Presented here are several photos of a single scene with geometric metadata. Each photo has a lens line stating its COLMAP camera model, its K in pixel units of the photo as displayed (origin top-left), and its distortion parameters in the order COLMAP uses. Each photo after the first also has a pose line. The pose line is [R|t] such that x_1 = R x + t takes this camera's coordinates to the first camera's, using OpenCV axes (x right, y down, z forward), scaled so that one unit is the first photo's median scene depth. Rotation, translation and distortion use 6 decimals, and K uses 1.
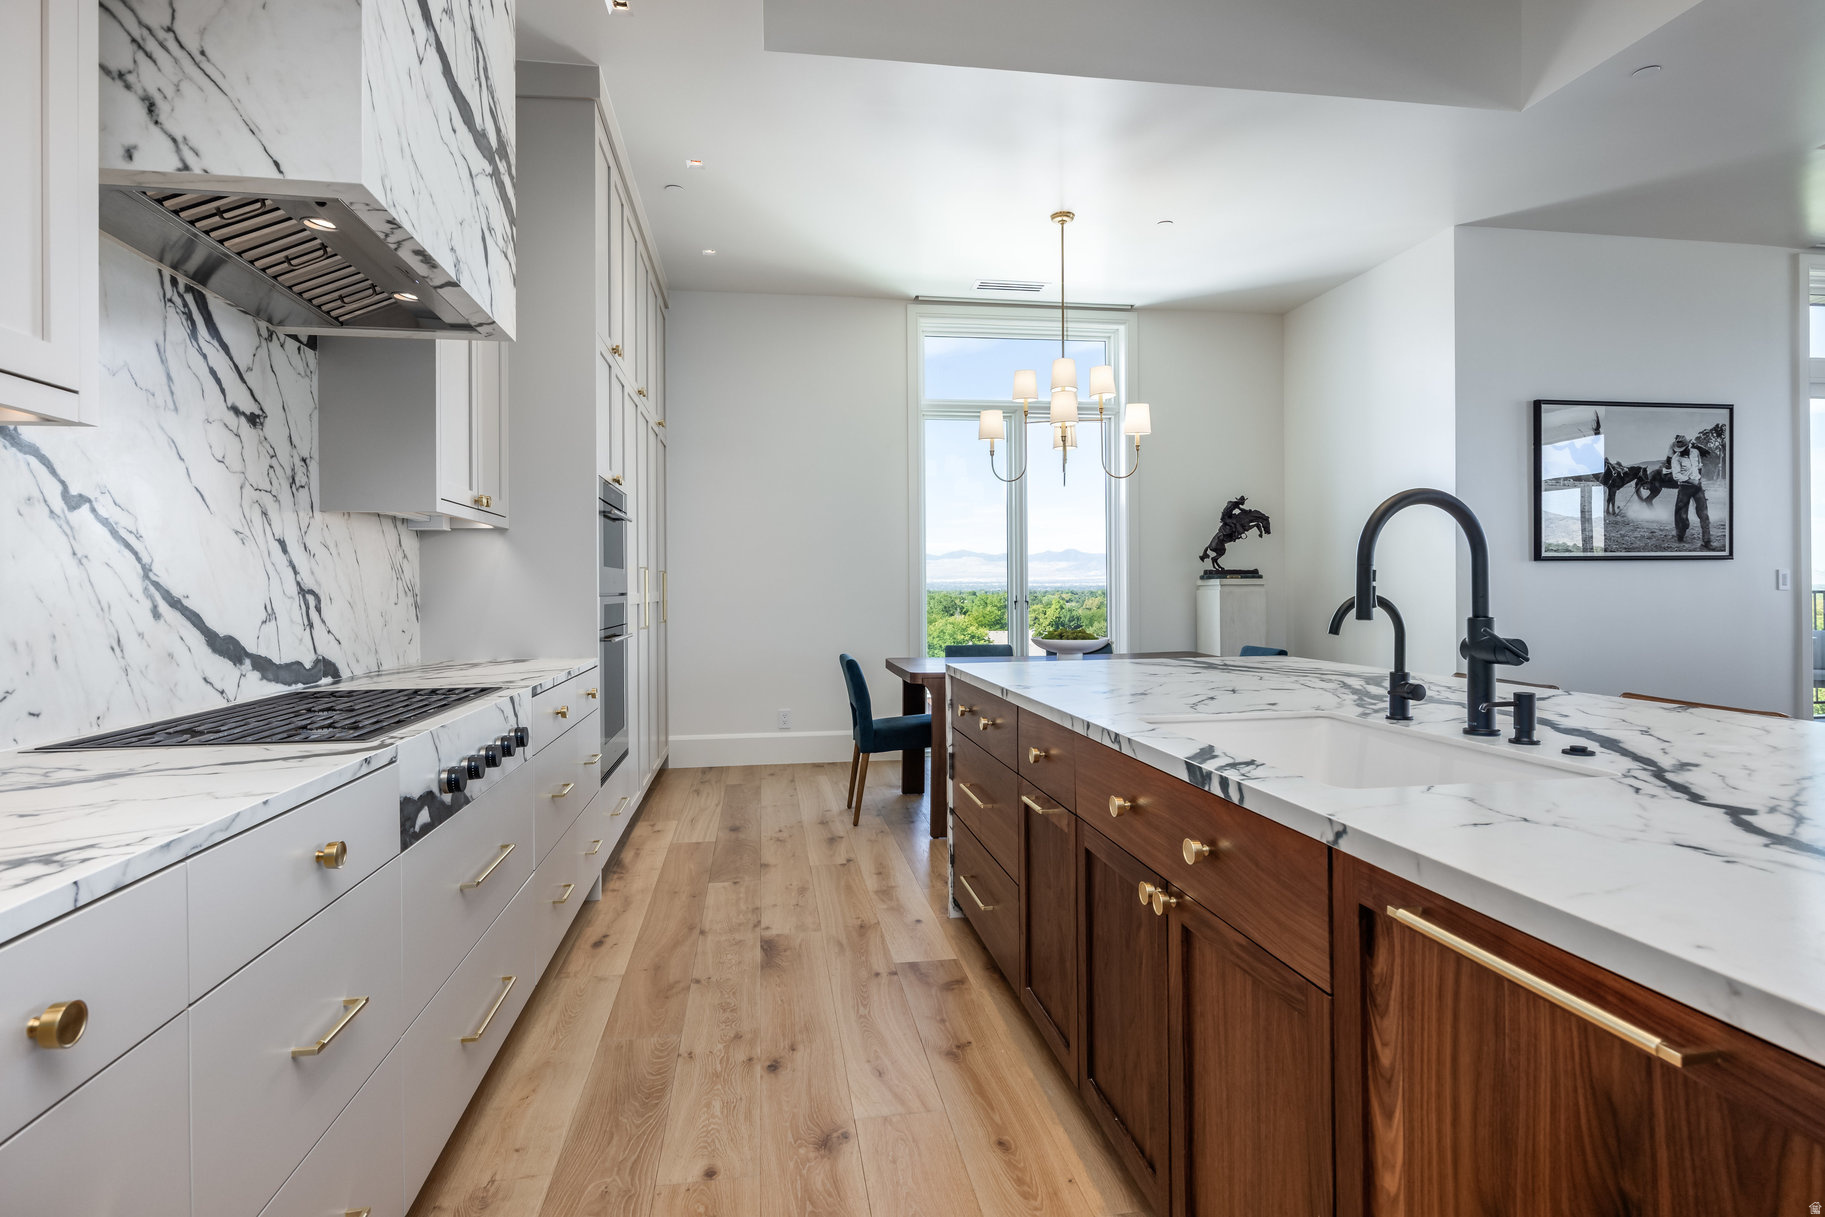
lens RADIAL K [[1019.7, 0, 935.7], [0, 1019.7, 580.6], [0, 0, 1]] dist [0.000830, 0.000065]
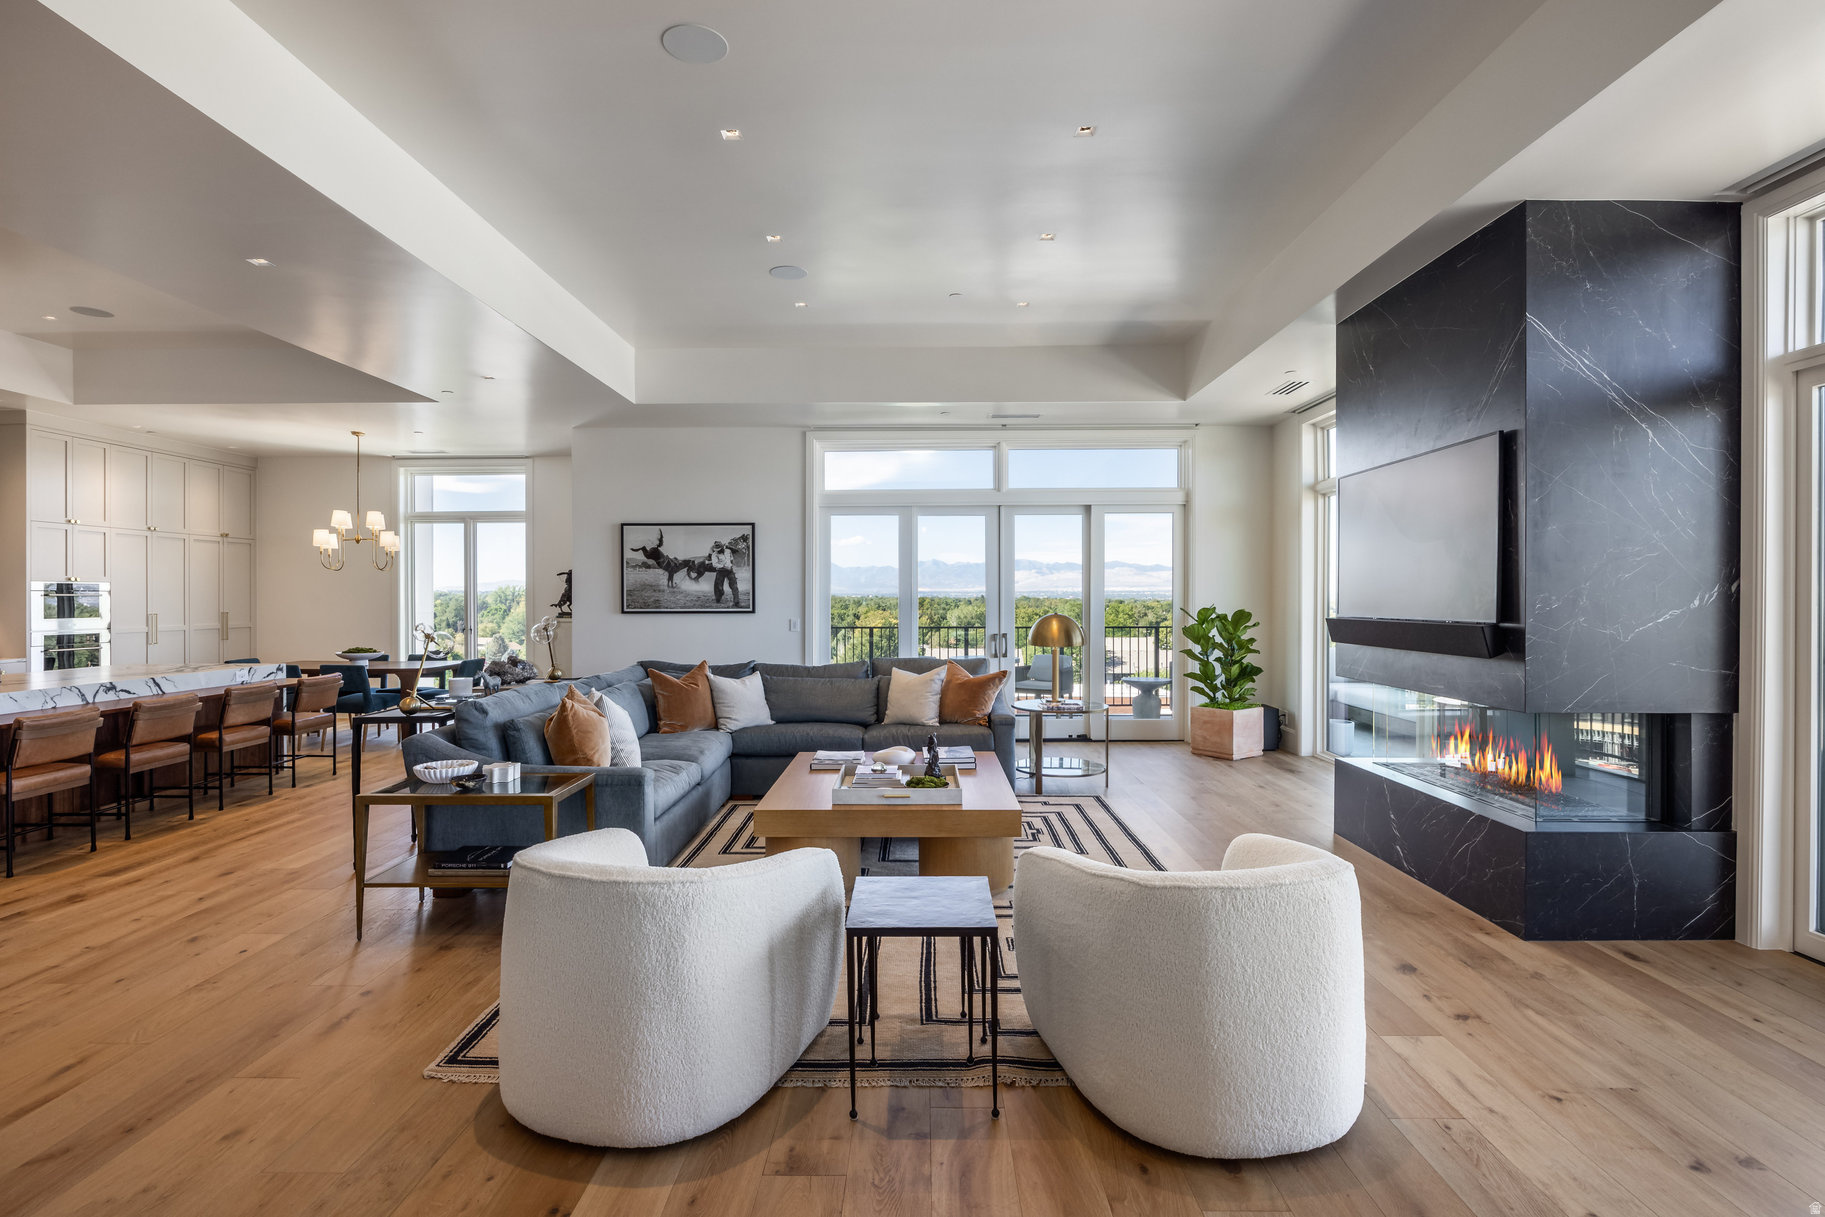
lens RADIAL K [[943.2, 0, 912.5], [0, 943.2, 577.2], [0, 0, 1]] dist [0.004806, 0.000933]
pose [[0.982902, 0.005274, -0.184053, 1.355894], [-0.007461, 0.999910, -0.011192, -0.066830], [0.183977, 0.012373, 0.982853, -0.510007]]
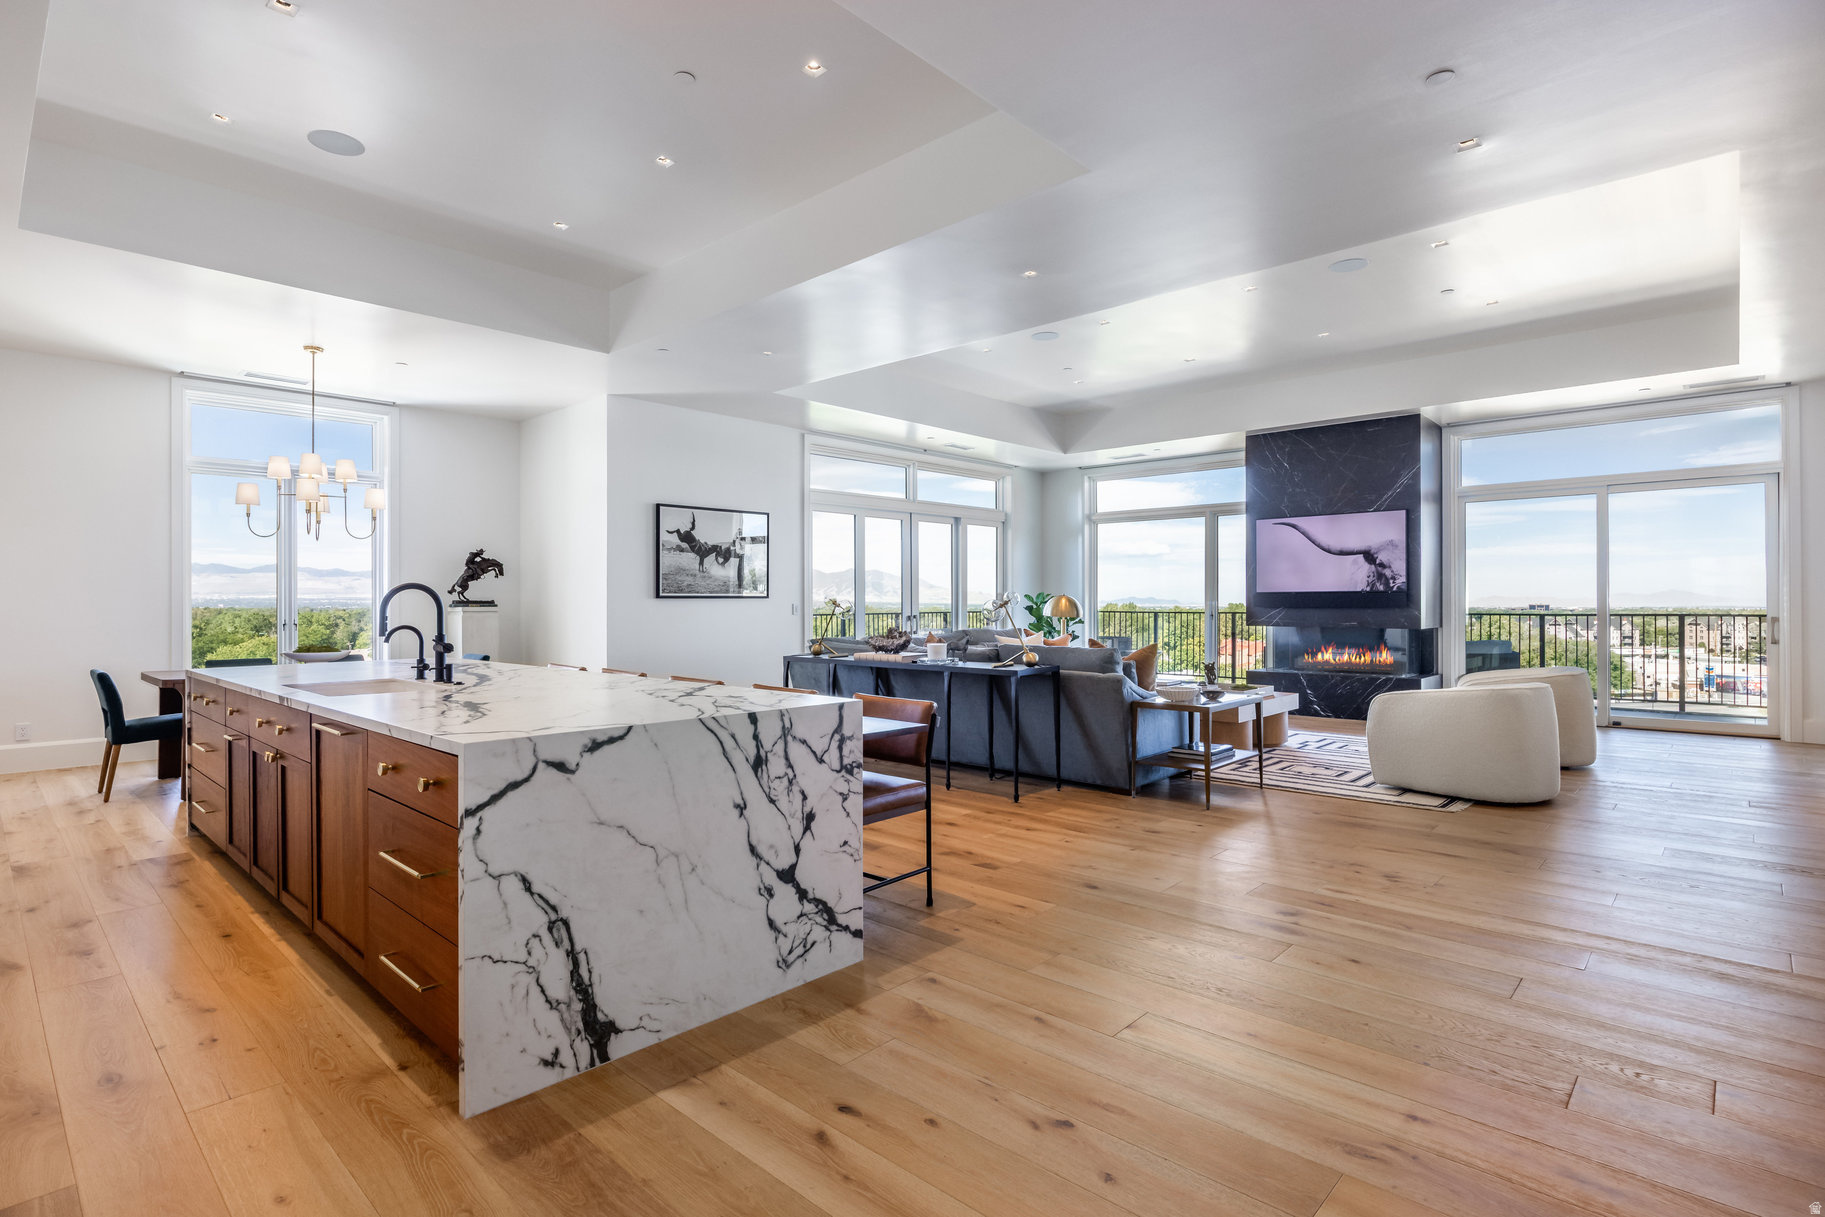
lens RADIAL K [[890.7, 0, 940.9], [0, 890.7, 602.6], [0, 0, 1]] dist [0.000110, 0.000063]
pose [[0.787054, 0.006408, 0.616851, 0.046208], [-0.008319, 0.999965, 0.000226, -0.016068], [-0.616829, -0.005310, 0.787080, -0.445076]]
